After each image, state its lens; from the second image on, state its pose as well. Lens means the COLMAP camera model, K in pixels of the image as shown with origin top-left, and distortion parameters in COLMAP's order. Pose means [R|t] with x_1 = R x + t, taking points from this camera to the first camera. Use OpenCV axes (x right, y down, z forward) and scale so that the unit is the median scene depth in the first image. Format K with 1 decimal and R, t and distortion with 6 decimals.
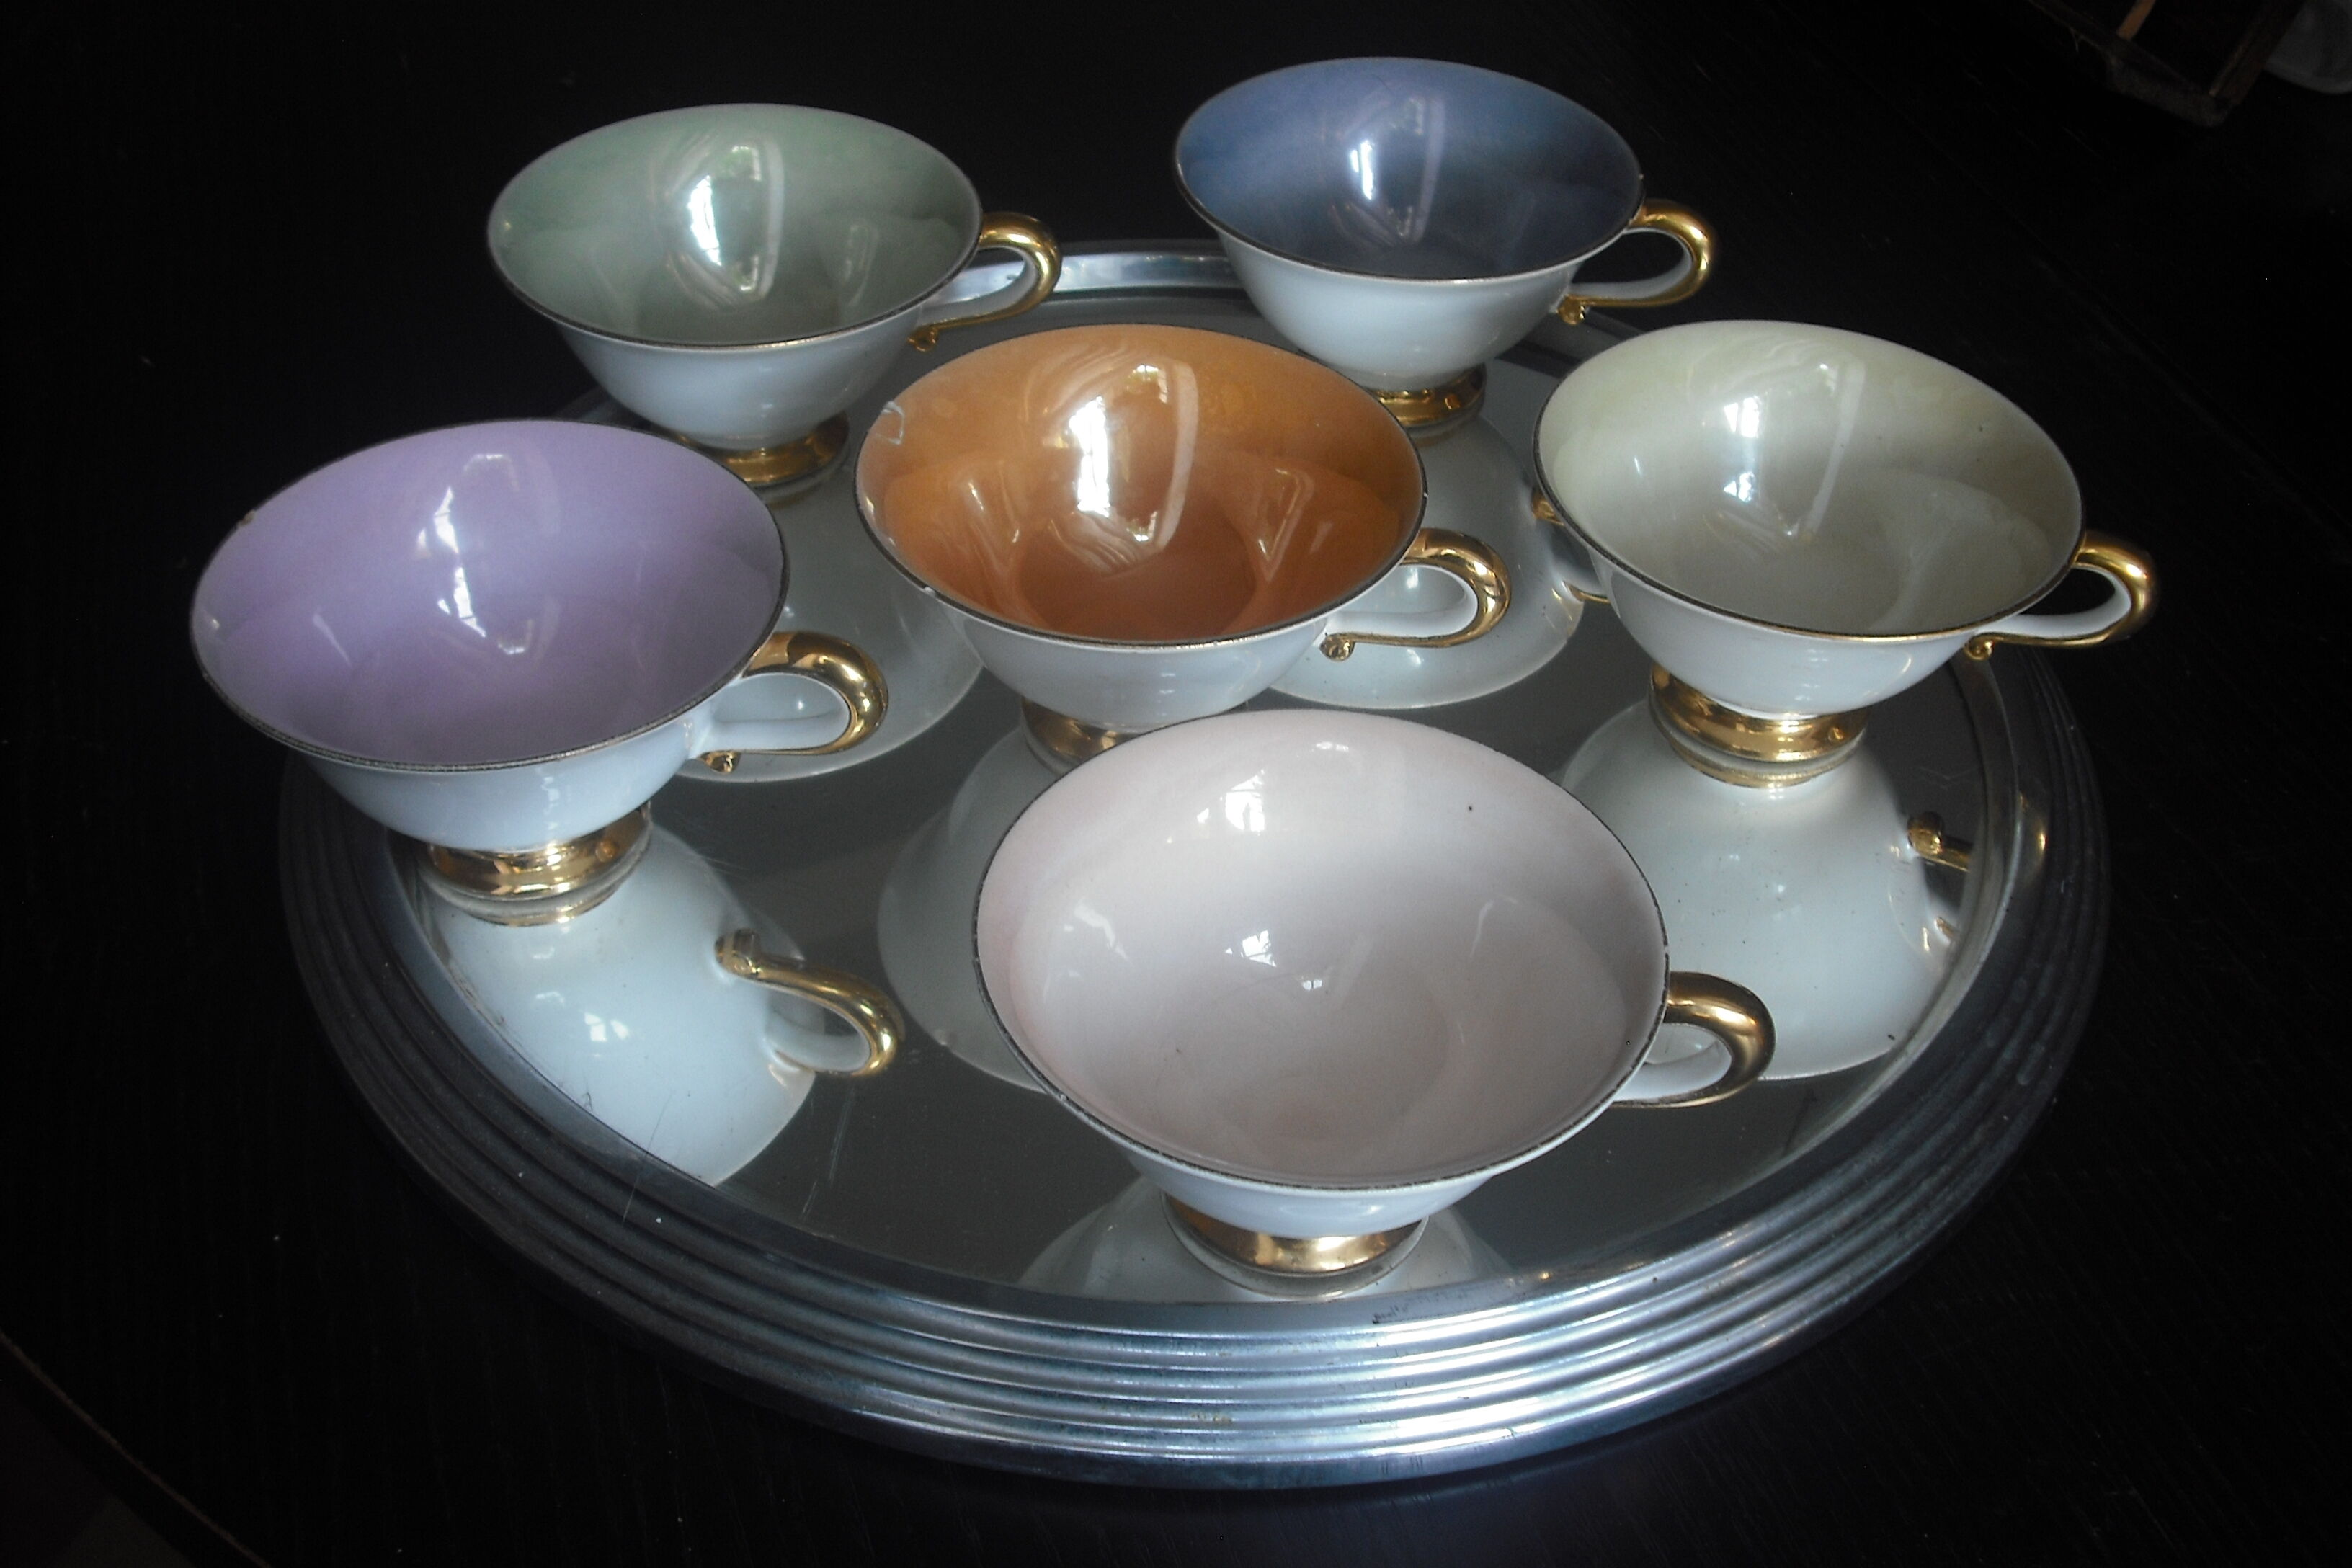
lens RADIAL K [[2681.9, 0, 1176.0], [0, 2681.9, 784.0], [0, 0, 1]] dist [-0.123590, 0.020913]
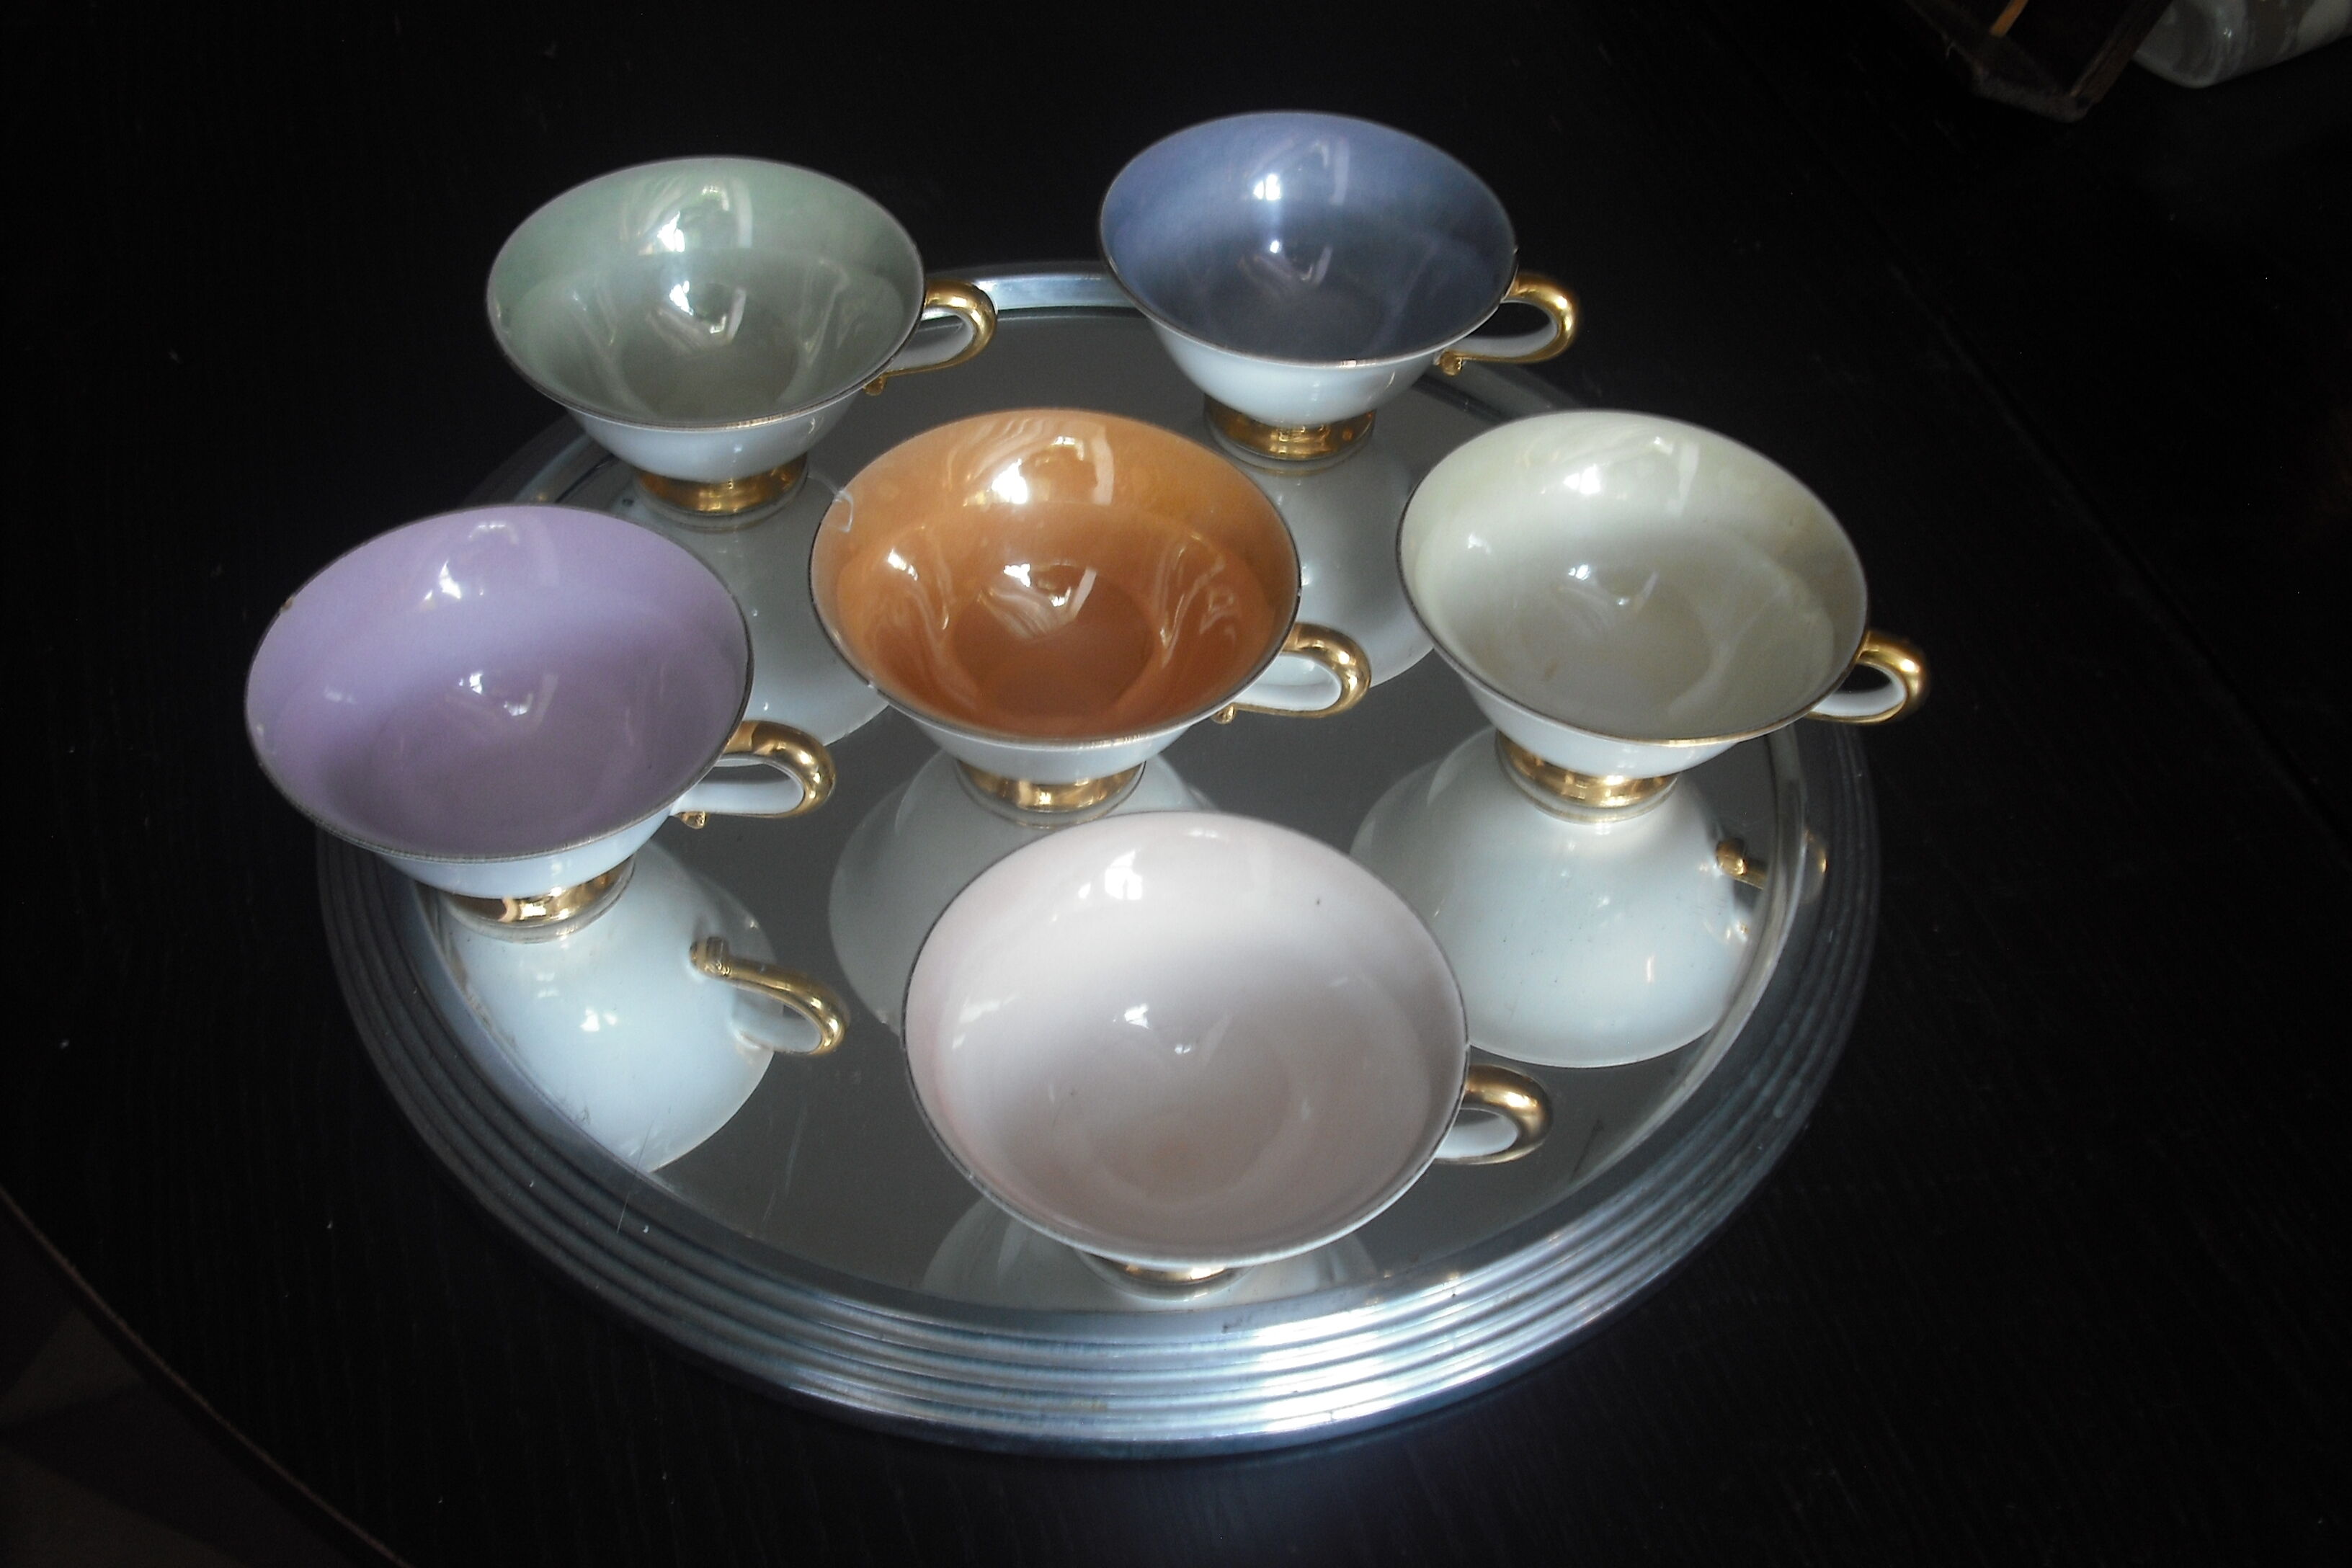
lens RADIAL K [[2665.2, 0, 1176.0], [0, 2665.2, 784.0], [0, 0, 1]] dist [-0.117869, -0.036426]
pose [[0.999688, 0.019342, 0.015811, 0.023582], [-0.021005, 0.993390, 0.112850, -0.161415], [-0.013524, -0.113147, 0.993486, -0.168810]]
